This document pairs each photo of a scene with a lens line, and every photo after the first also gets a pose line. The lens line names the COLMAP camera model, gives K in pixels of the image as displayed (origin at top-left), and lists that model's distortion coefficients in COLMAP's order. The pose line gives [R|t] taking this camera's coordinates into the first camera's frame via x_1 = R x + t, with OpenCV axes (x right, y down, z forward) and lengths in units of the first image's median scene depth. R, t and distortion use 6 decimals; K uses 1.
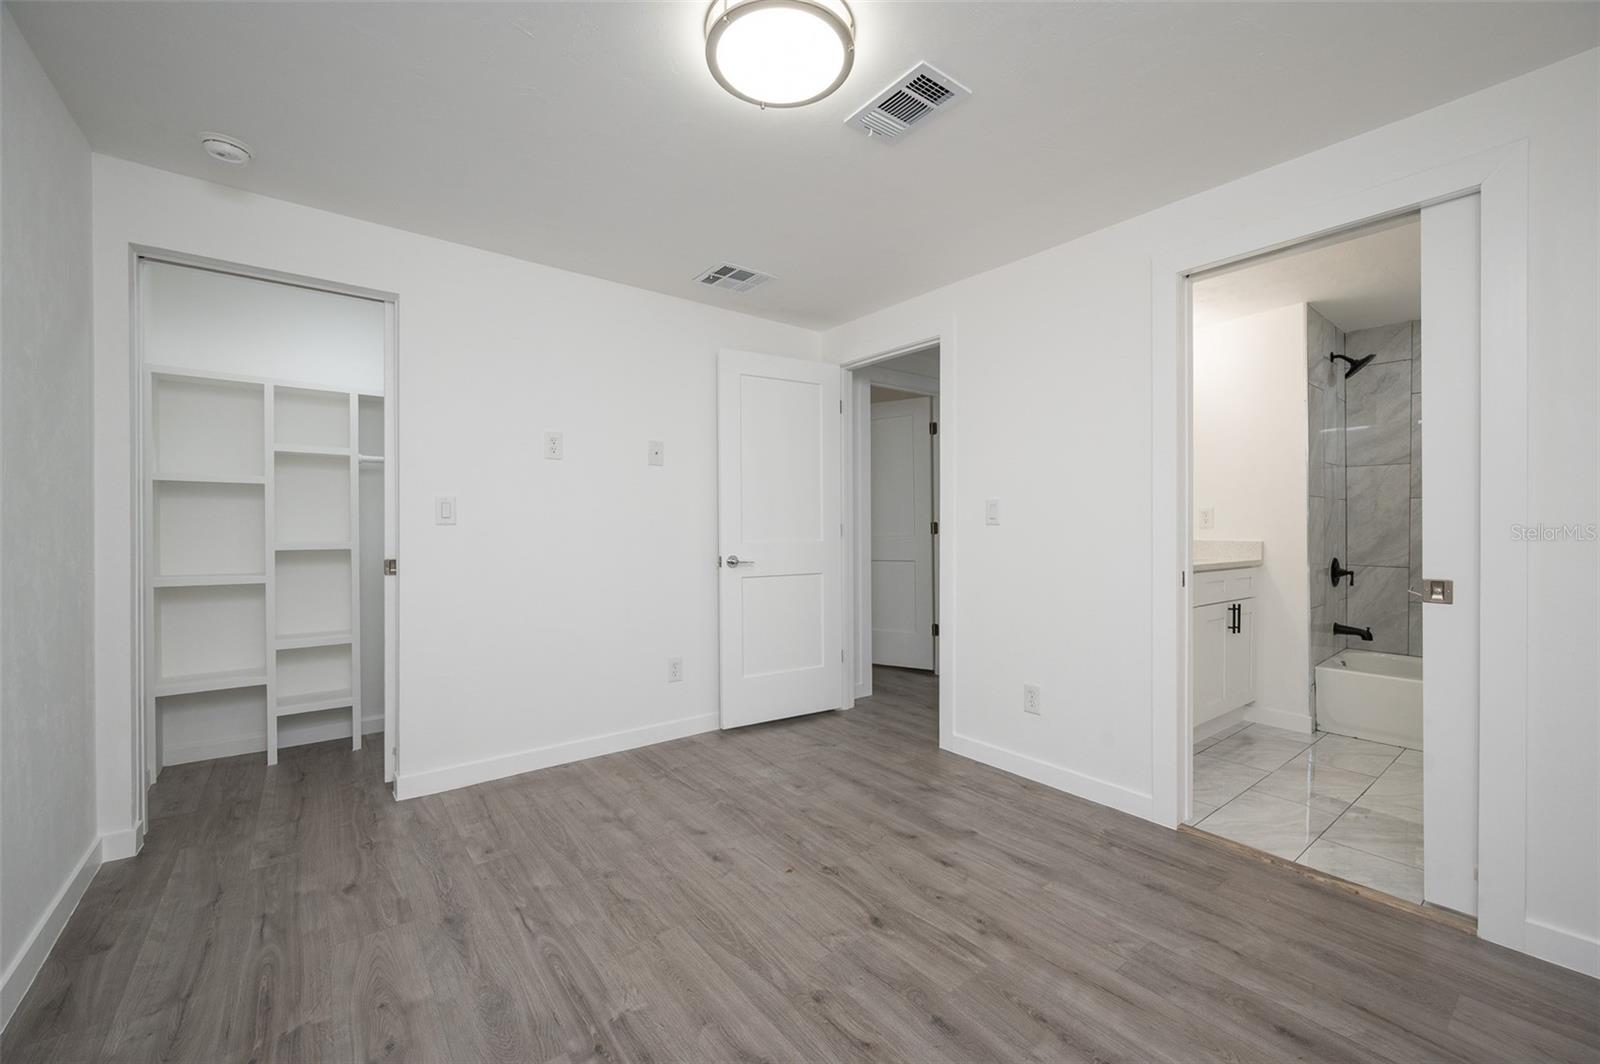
lens RADIAL K [[637.9, 0, 800.0], [0, 637.9, 532.0], [0, 0, 1]] dist [-0.004265, -0.000256]
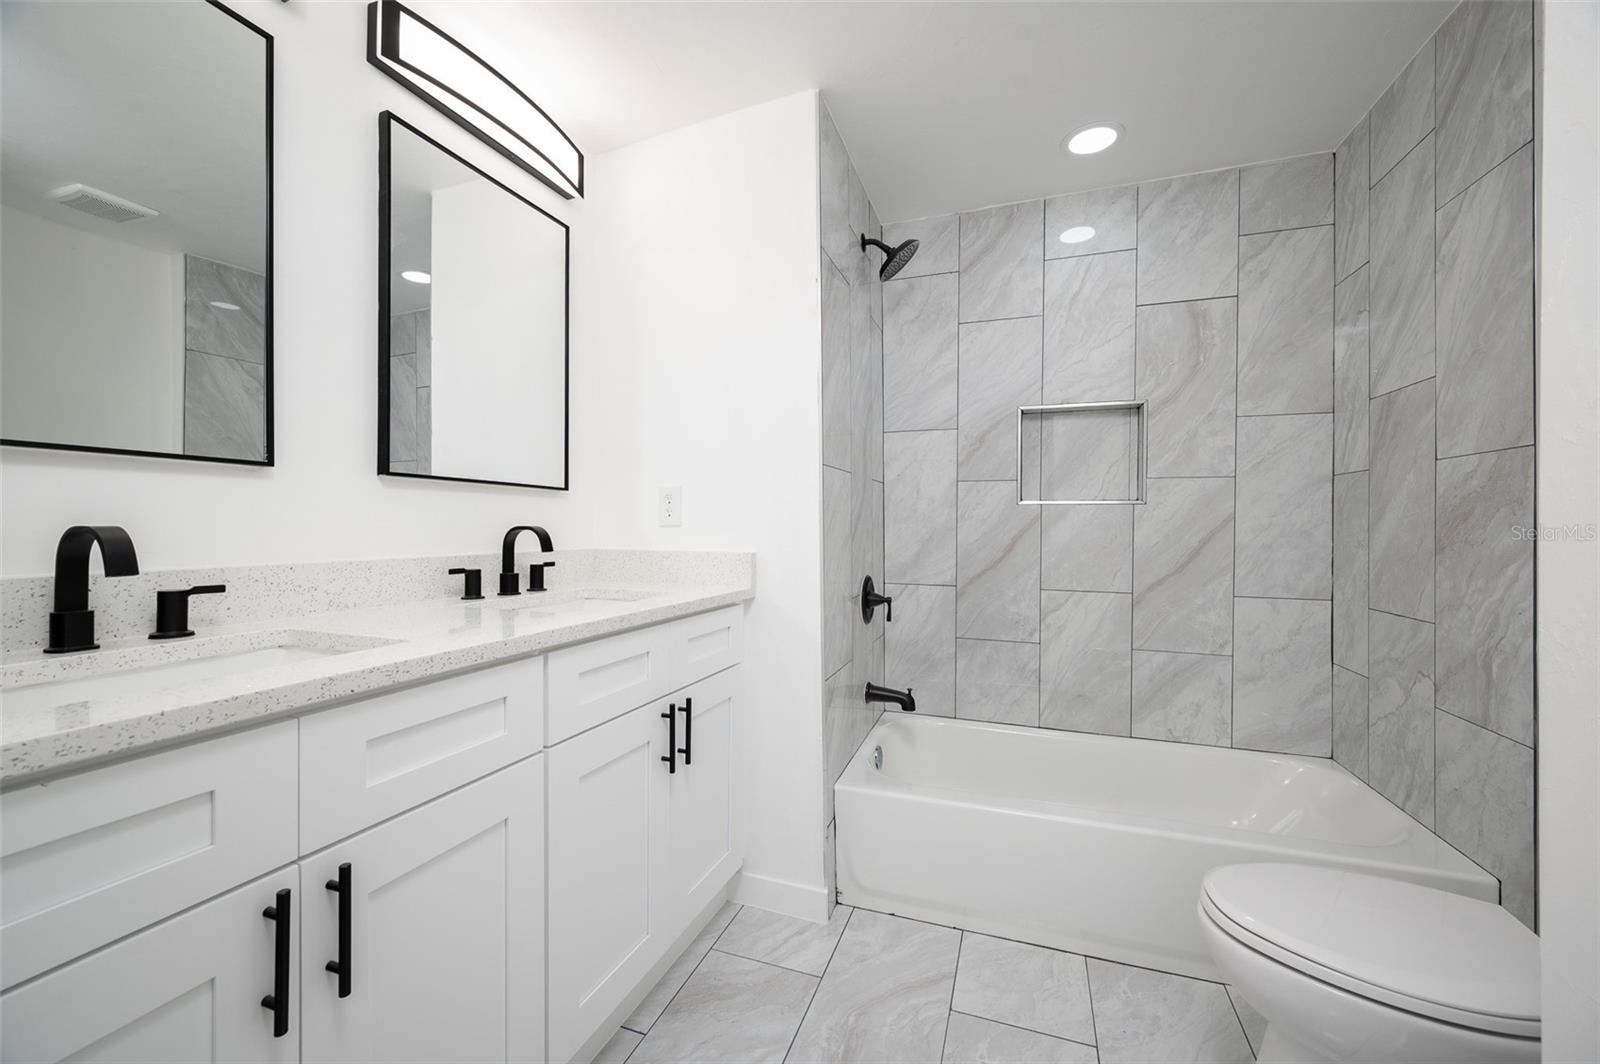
lens RADIAL K [[637.9, 0, 800.0], [0, 637.9, 532.0], [0, 0, 1]] dist [-0.004265, -0.000256]
pose [[0.848051, -0.000145, 0.529915, 0.473433], [0.001128, 0.999998, -0.001530, -0.000611], [-0.529914, 0.001896, 0.848049, 0.528503]]
